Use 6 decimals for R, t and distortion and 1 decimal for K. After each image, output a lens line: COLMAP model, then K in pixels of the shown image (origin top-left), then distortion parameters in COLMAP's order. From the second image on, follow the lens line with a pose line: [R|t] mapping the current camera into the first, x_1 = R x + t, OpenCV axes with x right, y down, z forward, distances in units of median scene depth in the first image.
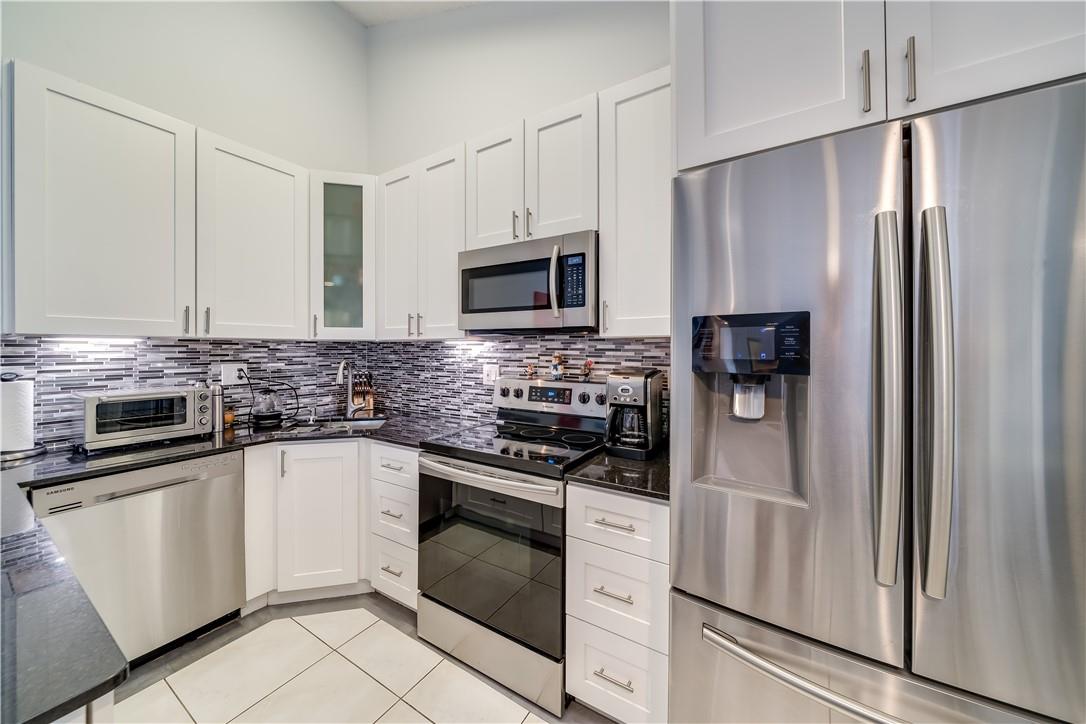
lens RADIAL K [[381.0, 0, 538.7], [0, 381.0, 351.4], [0, 0, 1]] dist [-0.001112, -0.000541]
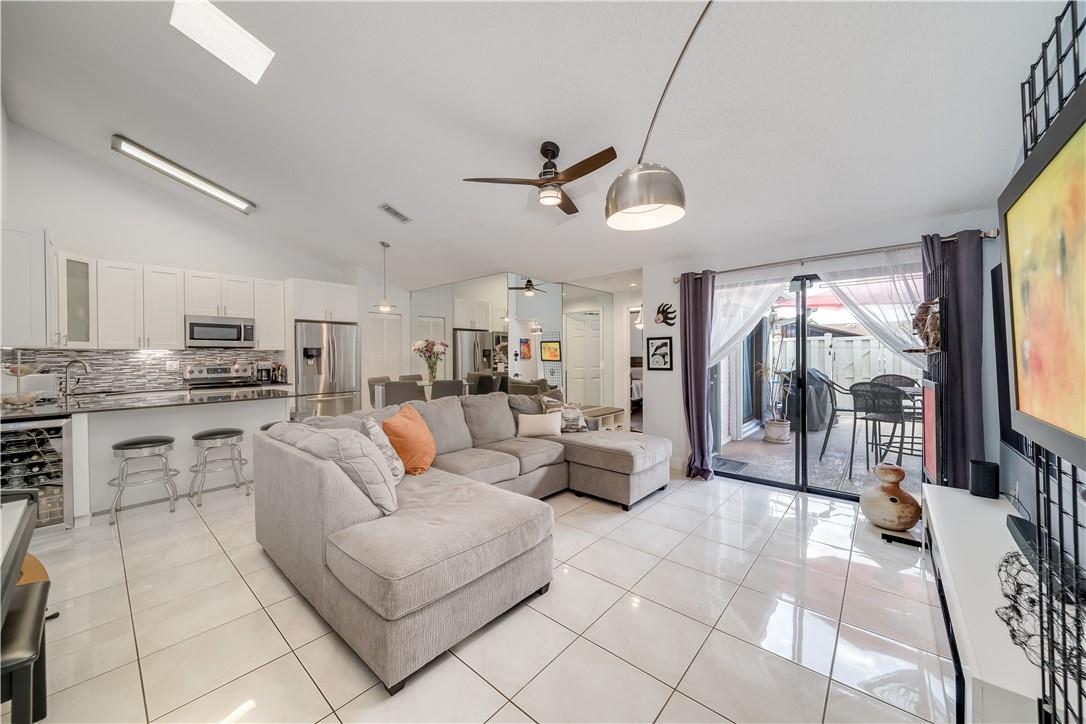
lens RADIAL K [[381.0, 0, 532.2], [0, 381.0, 360.9], [0, 0, 1]] dist [-0.001112, -0.000541]
pose [[0.158142, -0.016925, 0.987271, -2.234568], [0.014604, 0.999784, 0.014800, 0.036711], [-0.987308, 0.012077, 0.158355, -1.581302]]
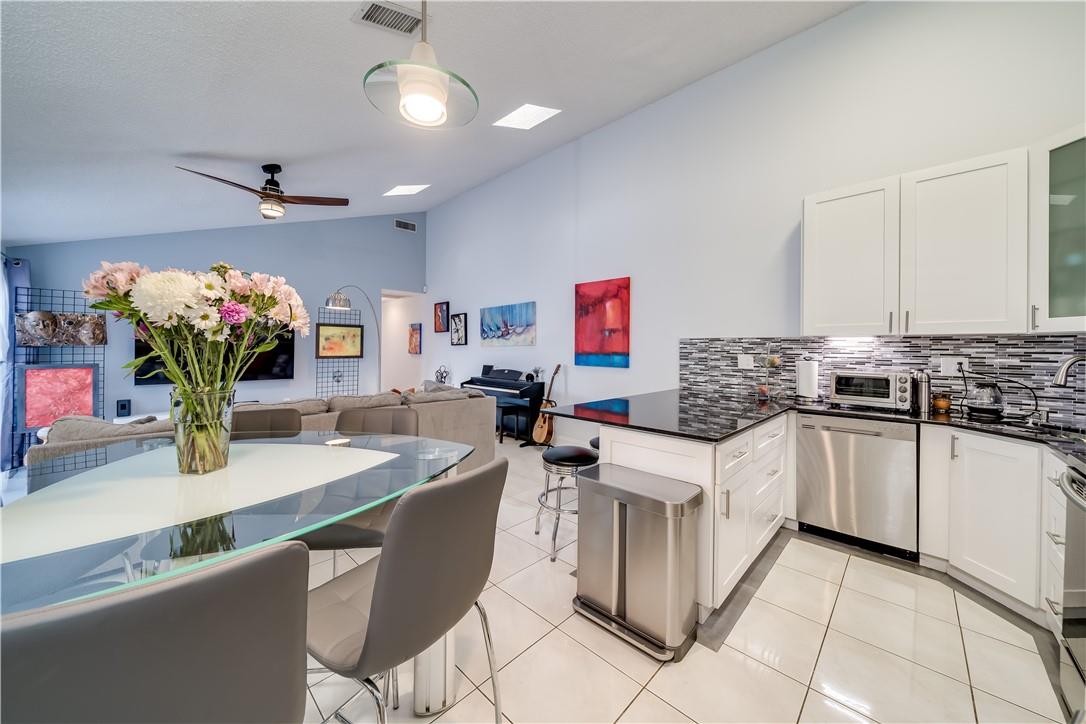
lens RADIAL K [[381.0, 0, 543.8], [0, 381.0, 351.1], [0, 0, 1]] dist [-0.001112, -0.000541]
pose [[-0.196205, 0.006183, -0.980543, 0.584779], [-0.014793, 0.999848, 0.009264, 0.023019], [0.980451, 0.016323, -0.196084, 0.045568]]
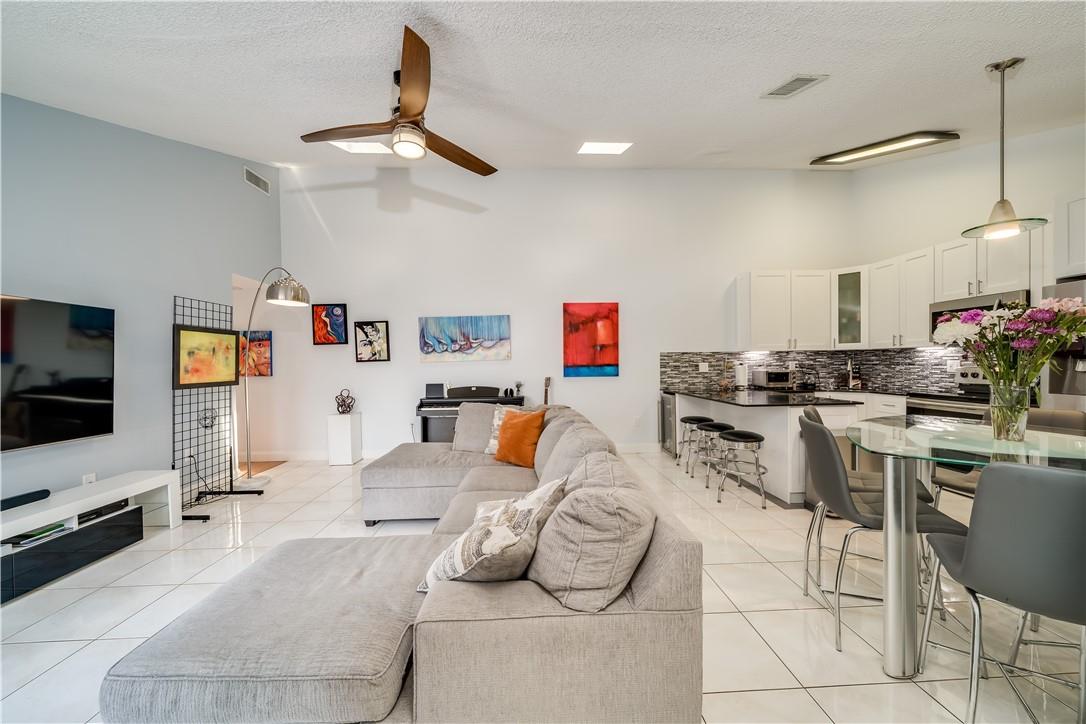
lens RADIAL K [[381.0, 0, 547.2], [0, 381.0, 368.6], [0, 0, 1]] dist [-0.001112, -0.000541]
pose [[0.570139, 0.004352, -0.821536, 0.281456], [0.008974, 0.999893, 0.011525, 0.040902], [0.821499, -0.013944, 0.570040, -1.742590]]
